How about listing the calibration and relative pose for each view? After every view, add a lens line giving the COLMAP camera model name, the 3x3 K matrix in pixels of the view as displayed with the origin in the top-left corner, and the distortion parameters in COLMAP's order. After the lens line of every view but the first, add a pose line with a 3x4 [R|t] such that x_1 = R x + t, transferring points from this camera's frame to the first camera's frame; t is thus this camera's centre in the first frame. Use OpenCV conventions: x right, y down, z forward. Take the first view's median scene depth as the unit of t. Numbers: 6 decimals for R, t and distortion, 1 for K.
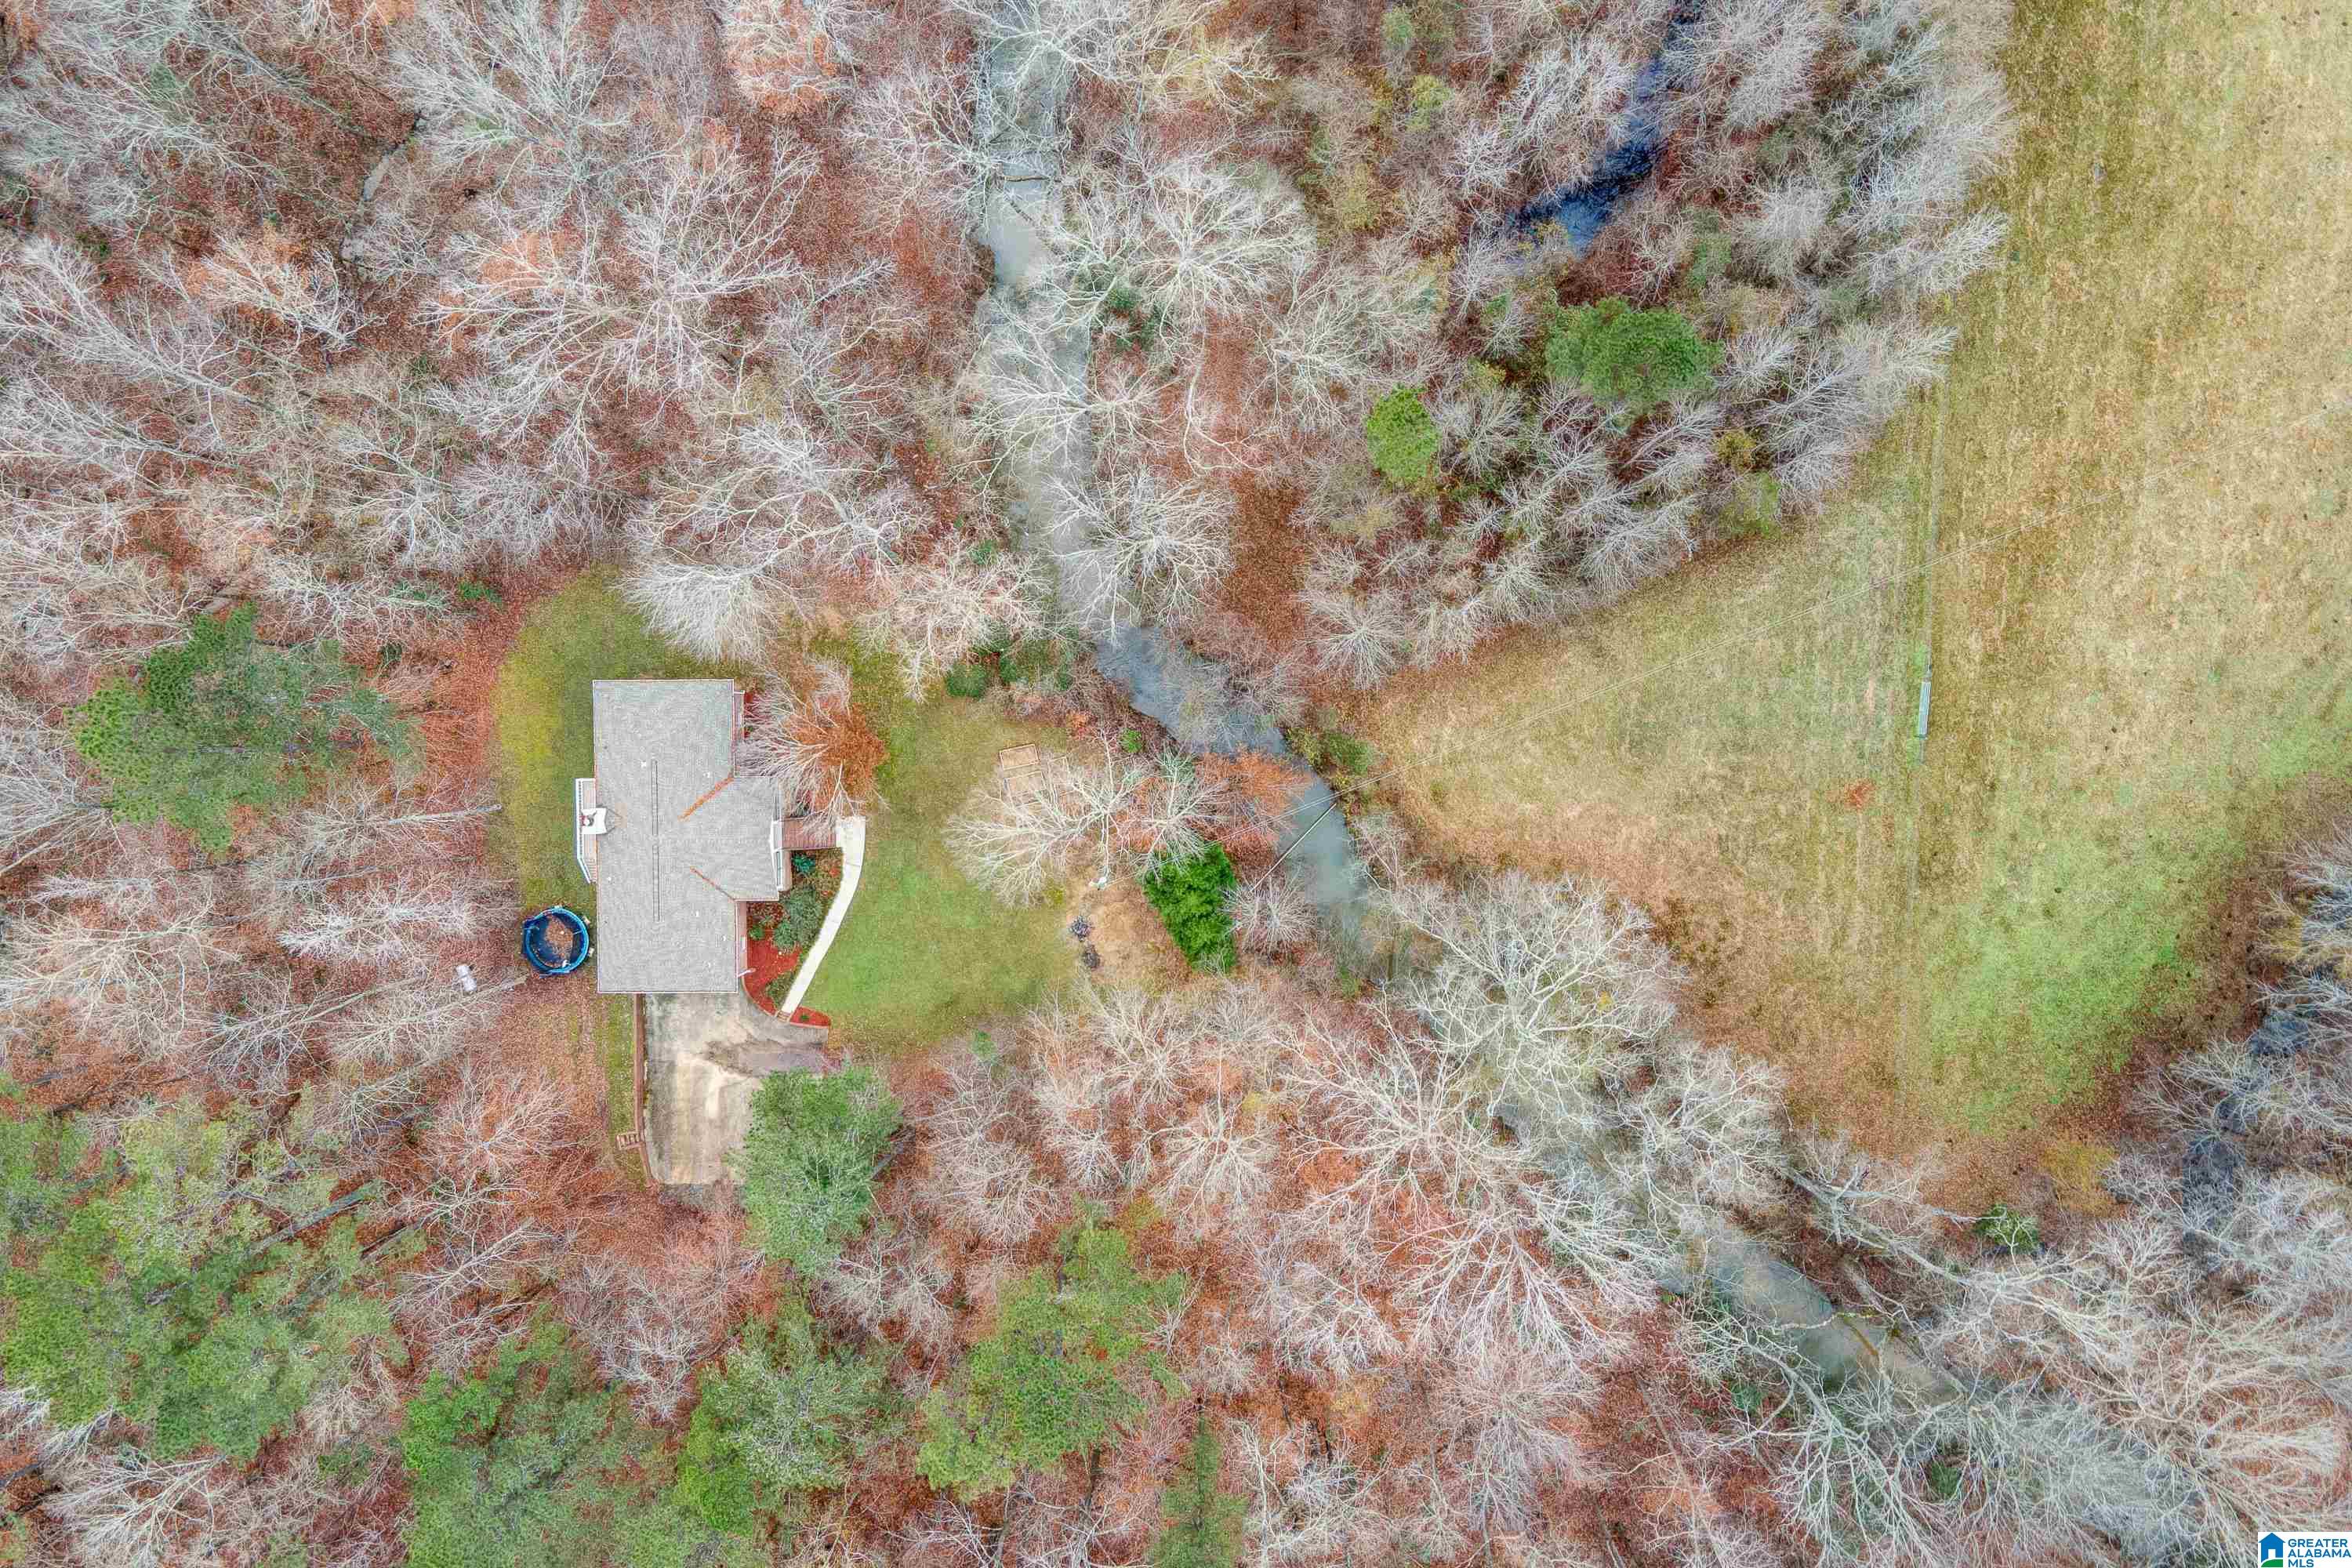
lens RADIAL K [[1694.6, 0, 1176.0], [0, 1694.6, 784.0], [0, 0, 1]] dist [0.031894, 0.001293]
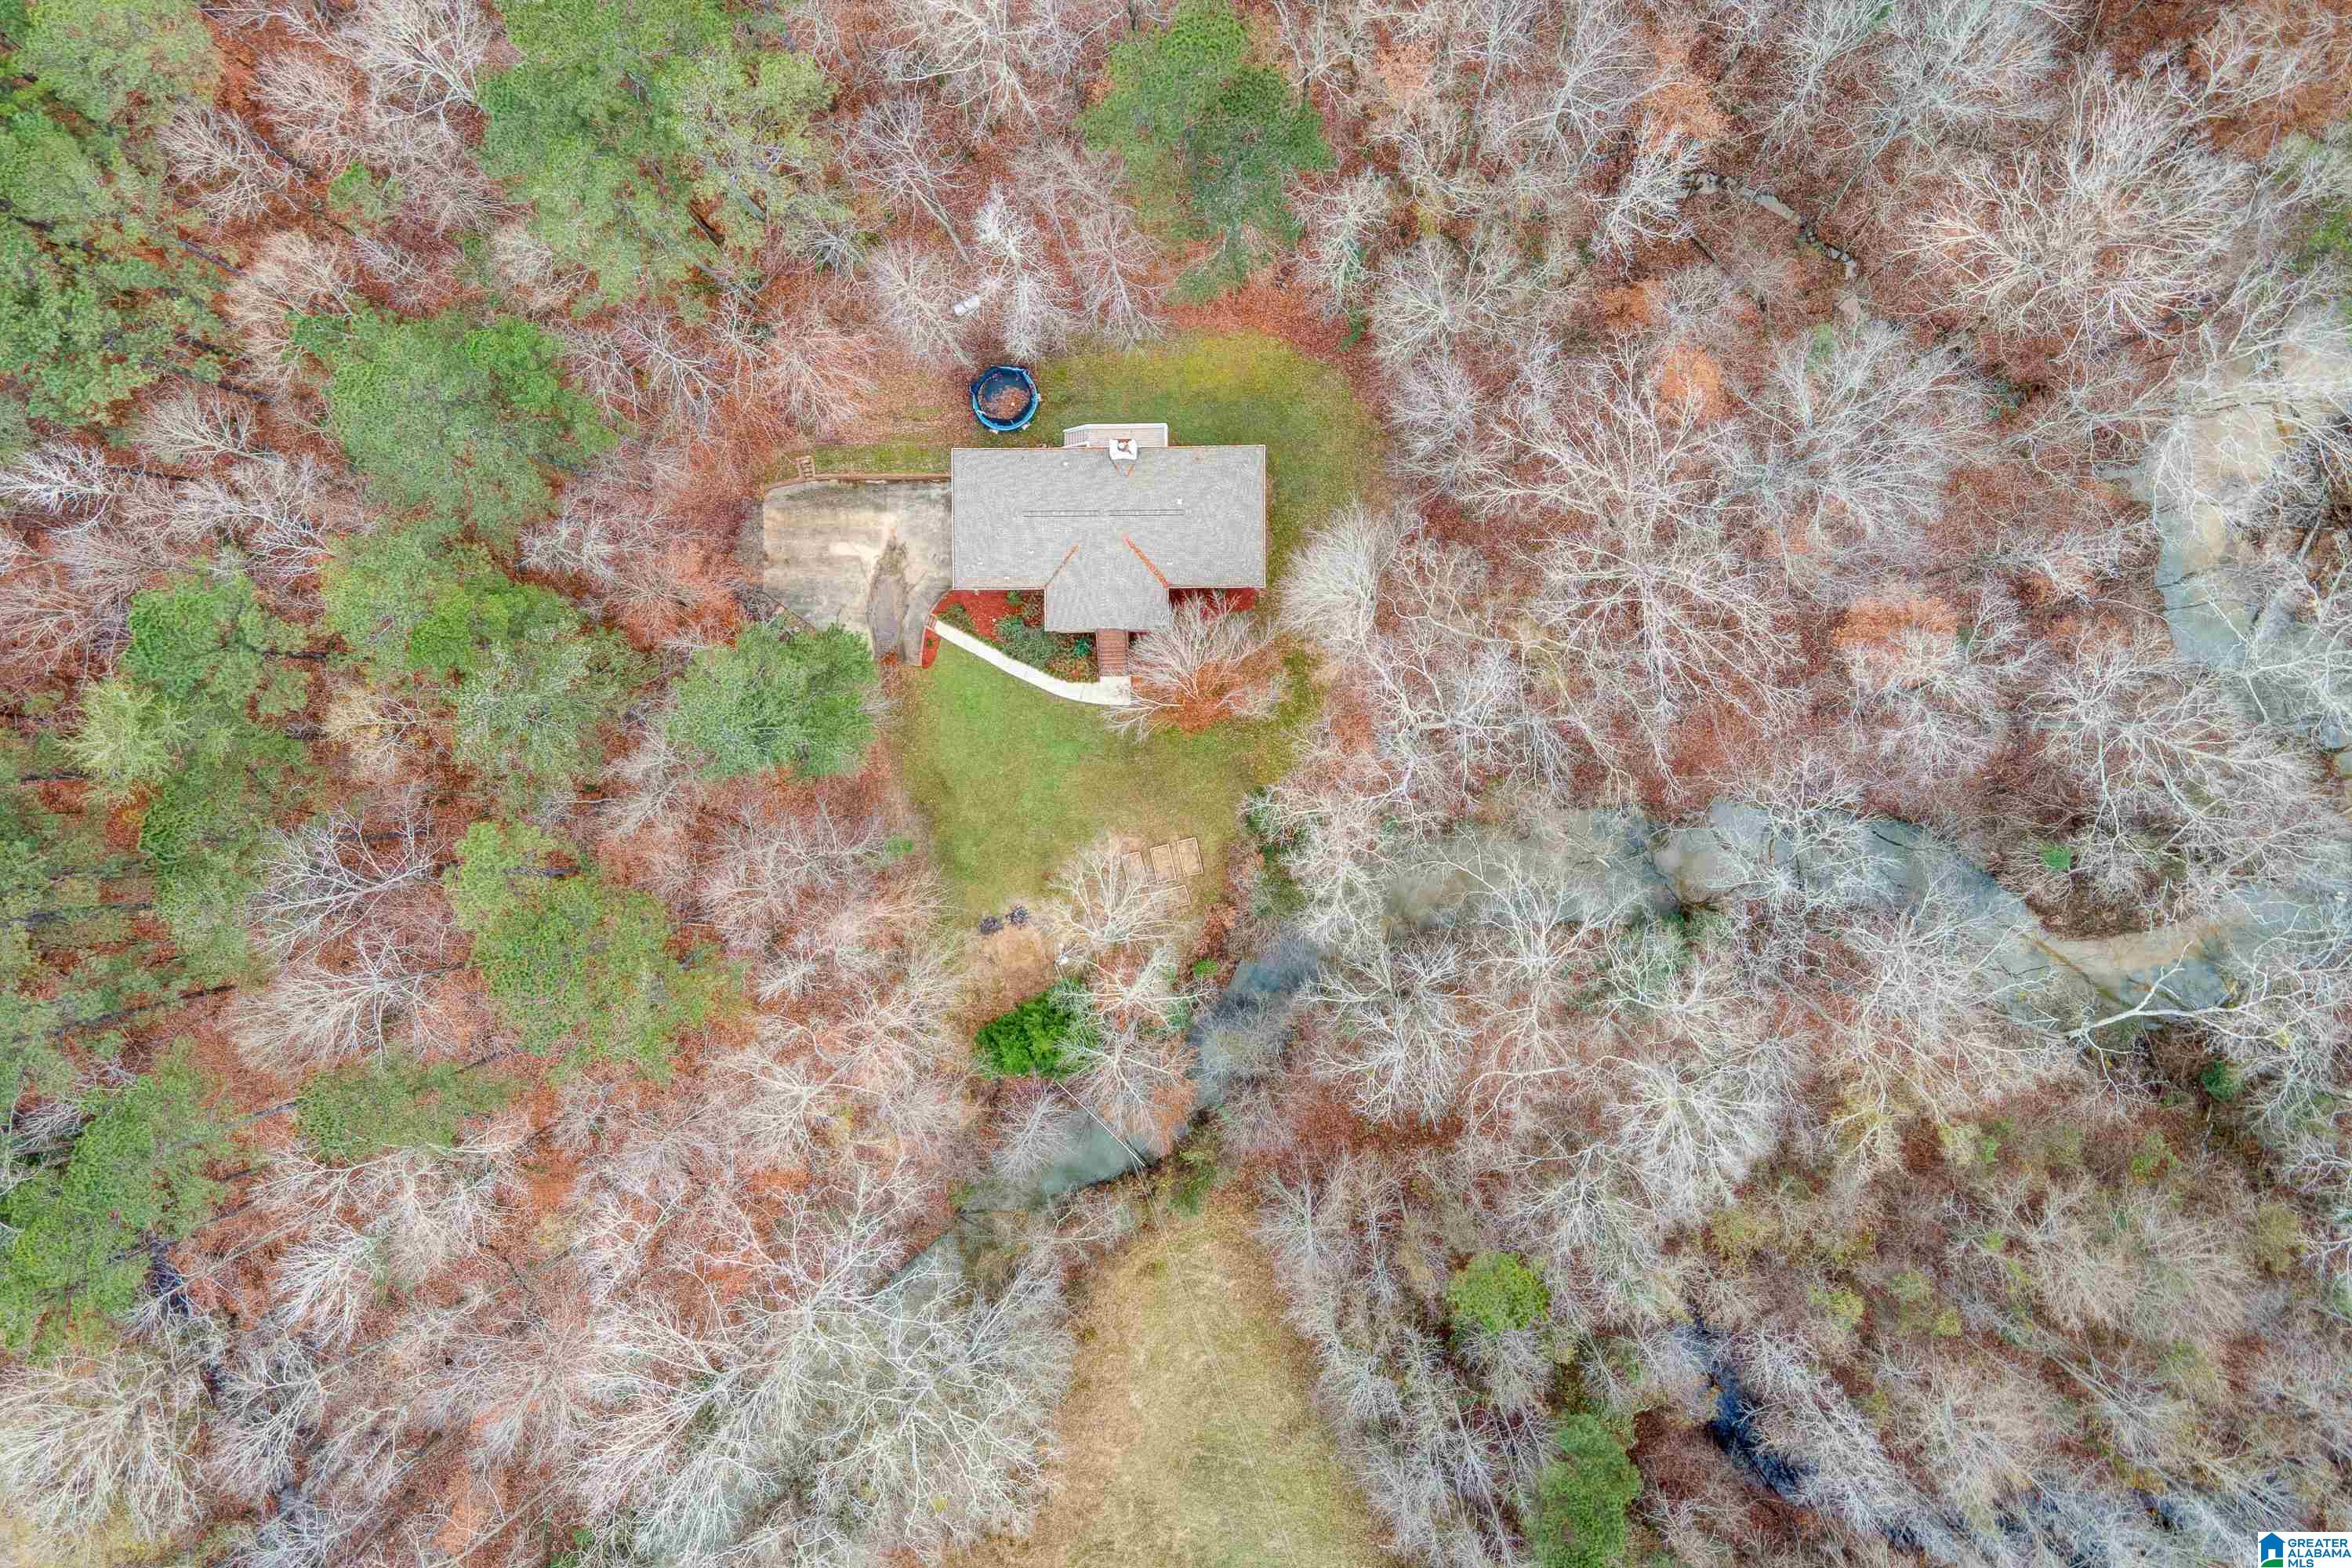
lens RADIAL K [[1694.6, 0, 1176.0], [0, 1694.6, 784.0], [0, 0, 1]] dist [0.031894, 0.001293]
pose [[-0.000196, 0.999294, 0.037564, -0.176714], [-0.999818, -0.000913, 0.019075, -0.027360], [0.019096, -0.037553, 0.999112, -0.000270]]
